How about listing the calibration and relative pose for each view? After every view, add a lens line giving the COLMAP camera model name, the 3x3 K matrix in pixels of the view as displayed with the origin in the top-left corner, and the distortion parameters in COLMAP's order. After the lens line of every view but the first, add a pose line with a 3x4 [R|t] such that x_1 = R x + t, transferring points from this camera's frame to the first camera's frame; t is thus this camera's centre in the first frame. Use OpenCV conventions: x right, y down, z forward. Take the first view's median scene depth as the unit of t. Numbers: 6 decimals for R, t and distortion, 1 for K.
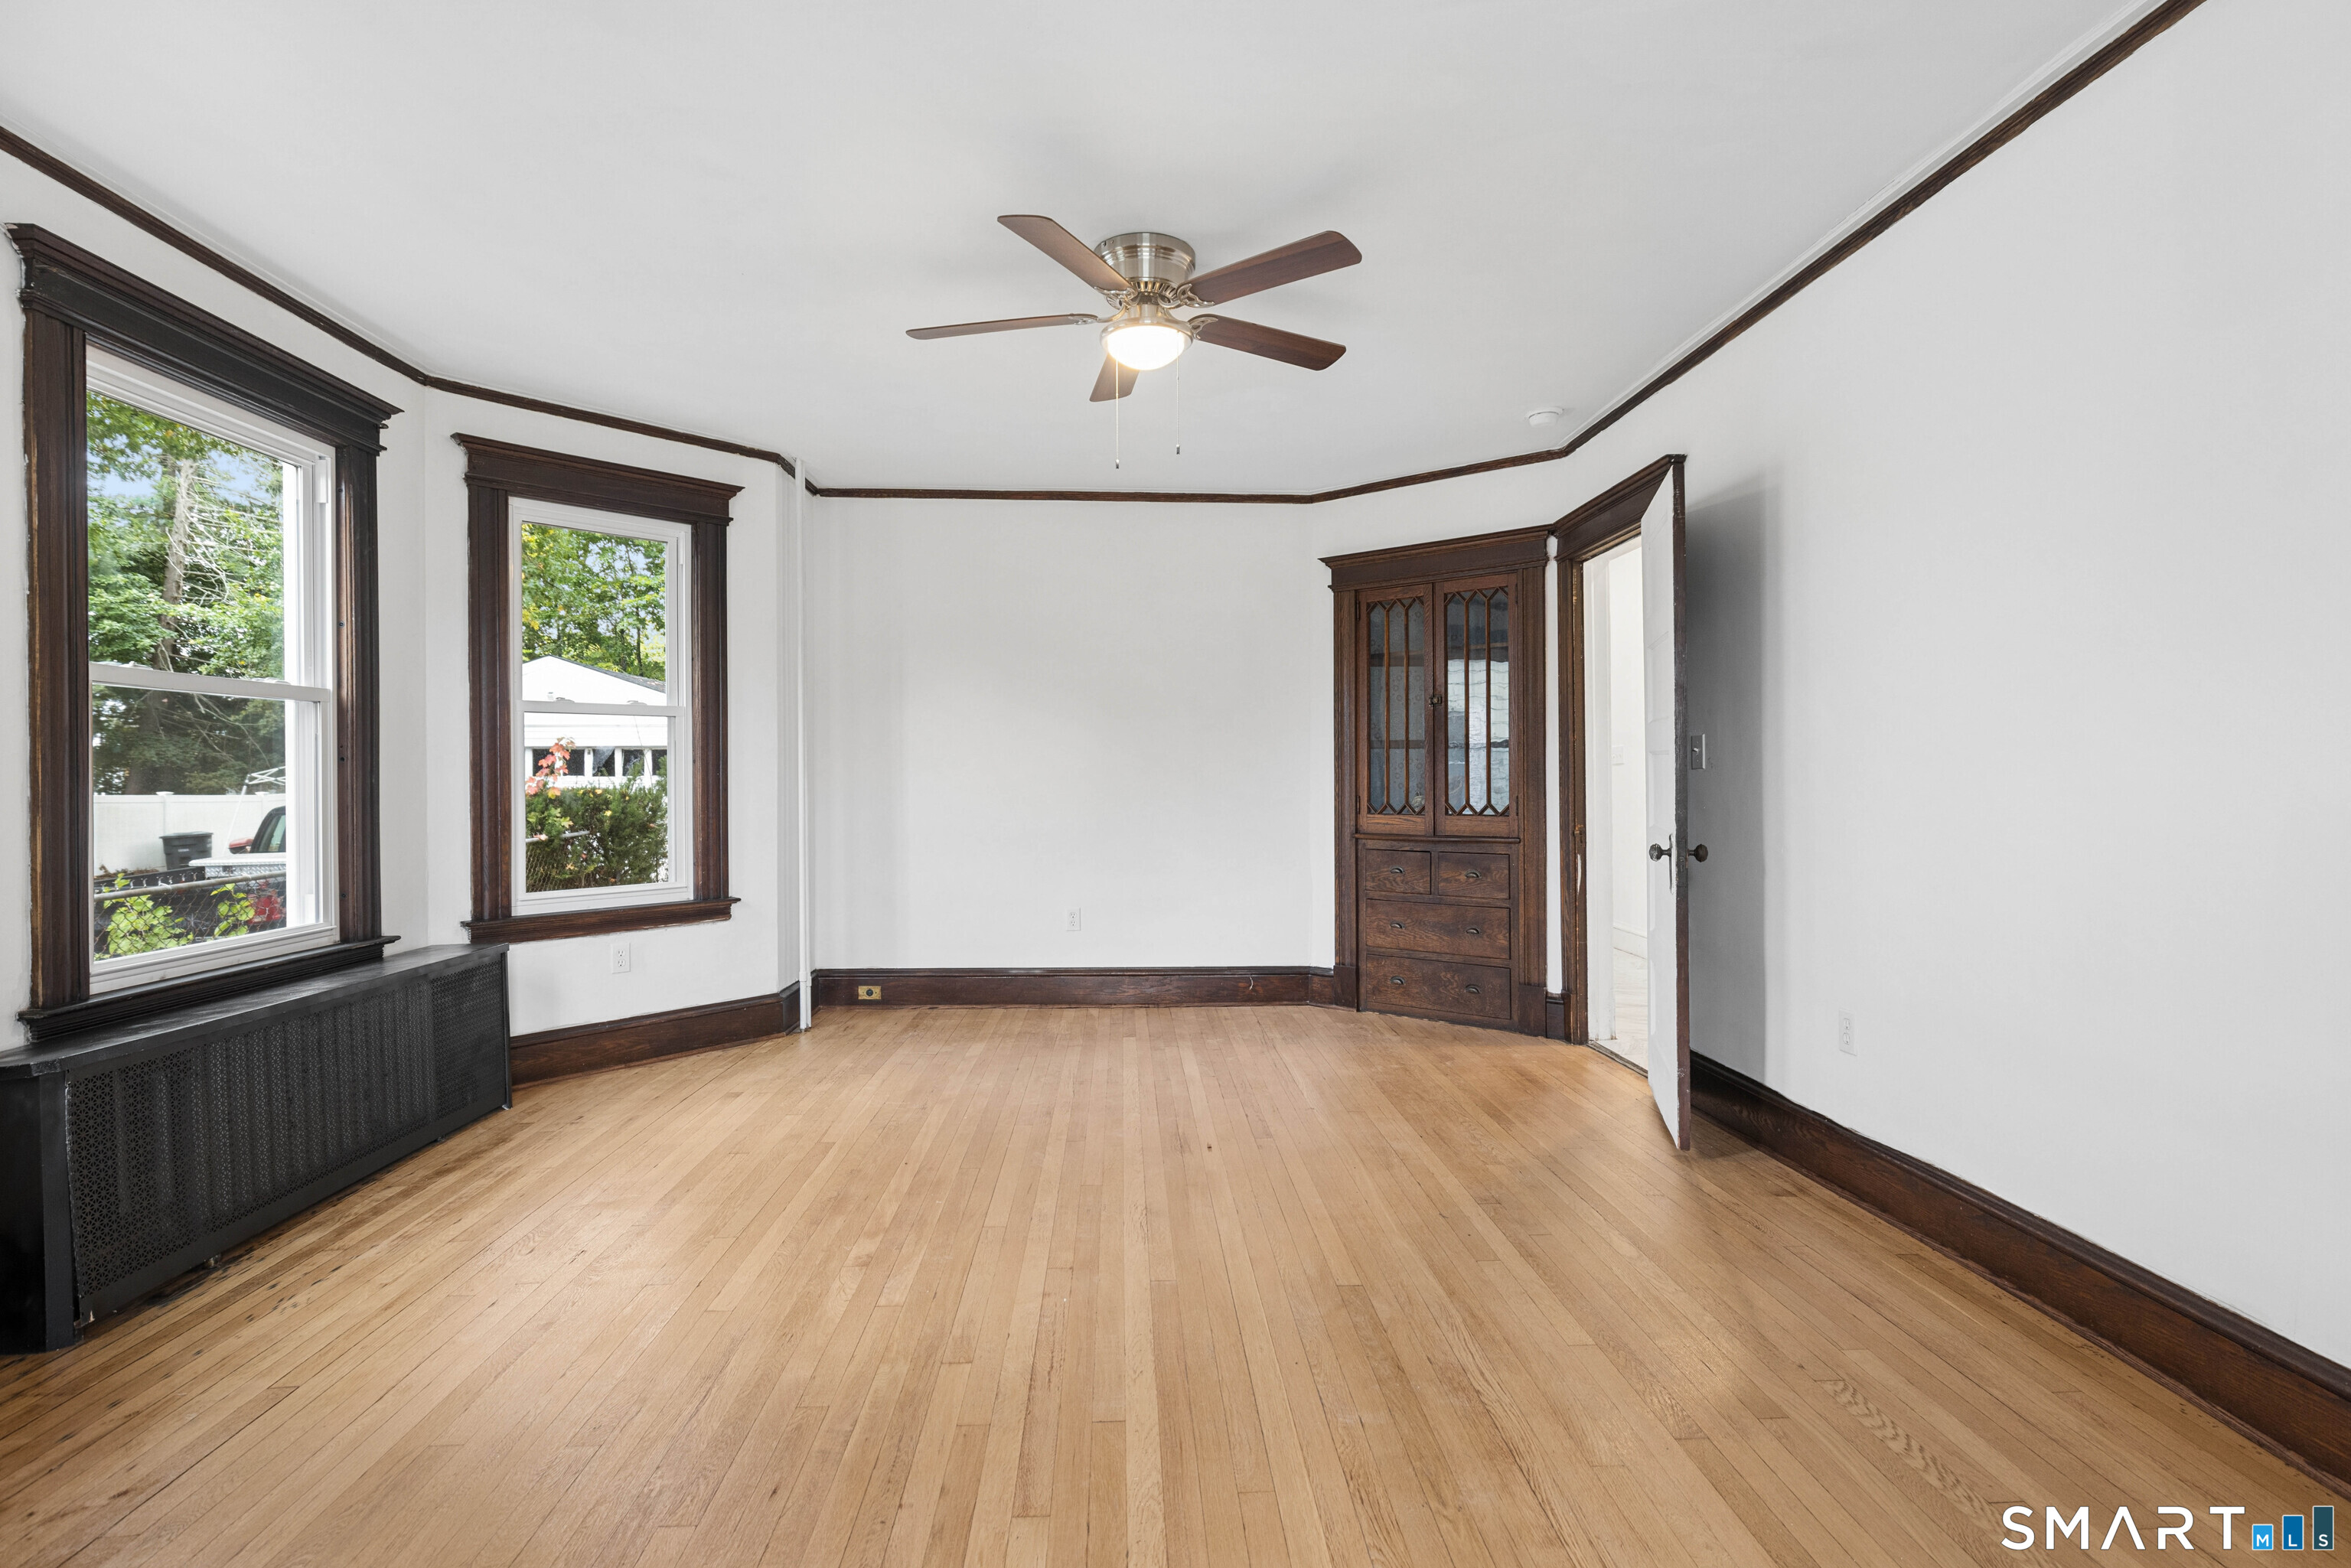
lens RADIAL K [[1148.2, 0, 1175.5], [0, 1148.2, 784.0], [0, 0, 1]] dist [0.000122, 0.000028]
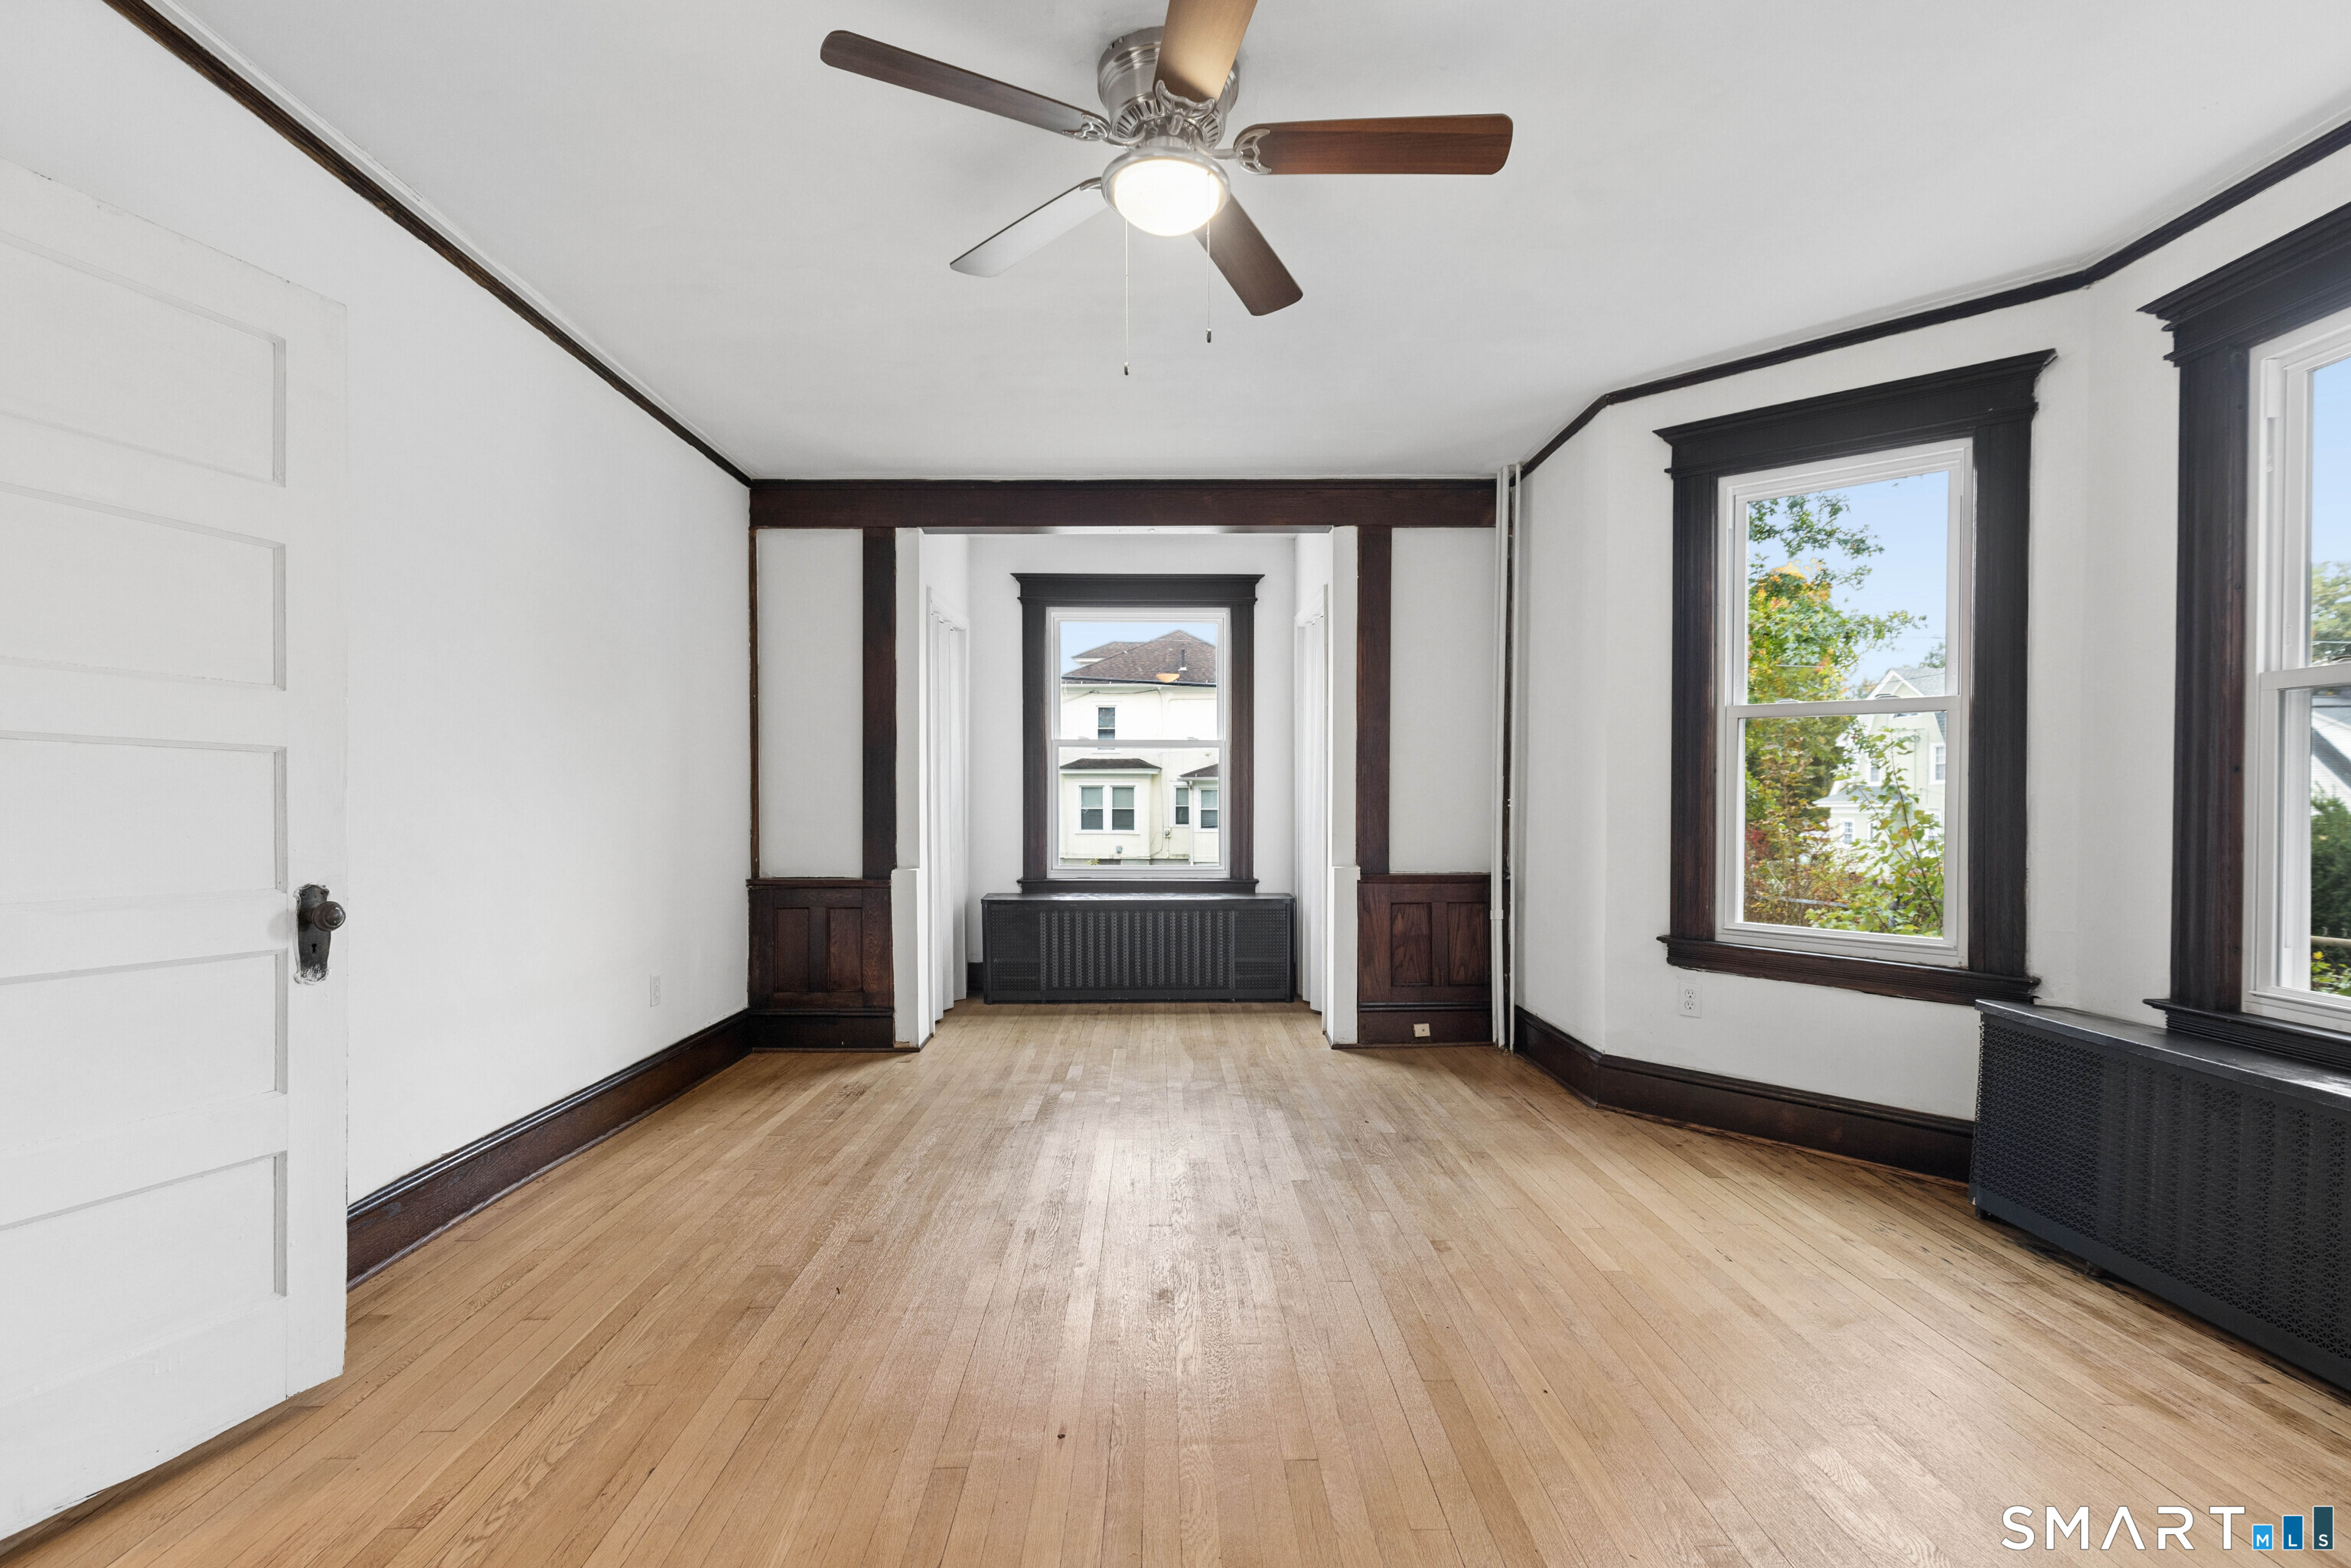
lens RADIAL K [[1103.8, 0, 1175.5], [0, 1103.8, 784.0], [0, 0, 1]] dist [0.000072, -0.000011]
pose [[-0.999505, 0.002872, 0.031324, -0.058286], [0.002636, 0.999968, -0.007548, -0.007221], [-0.031345, -0.007462, -0.999481, 1.979913]]
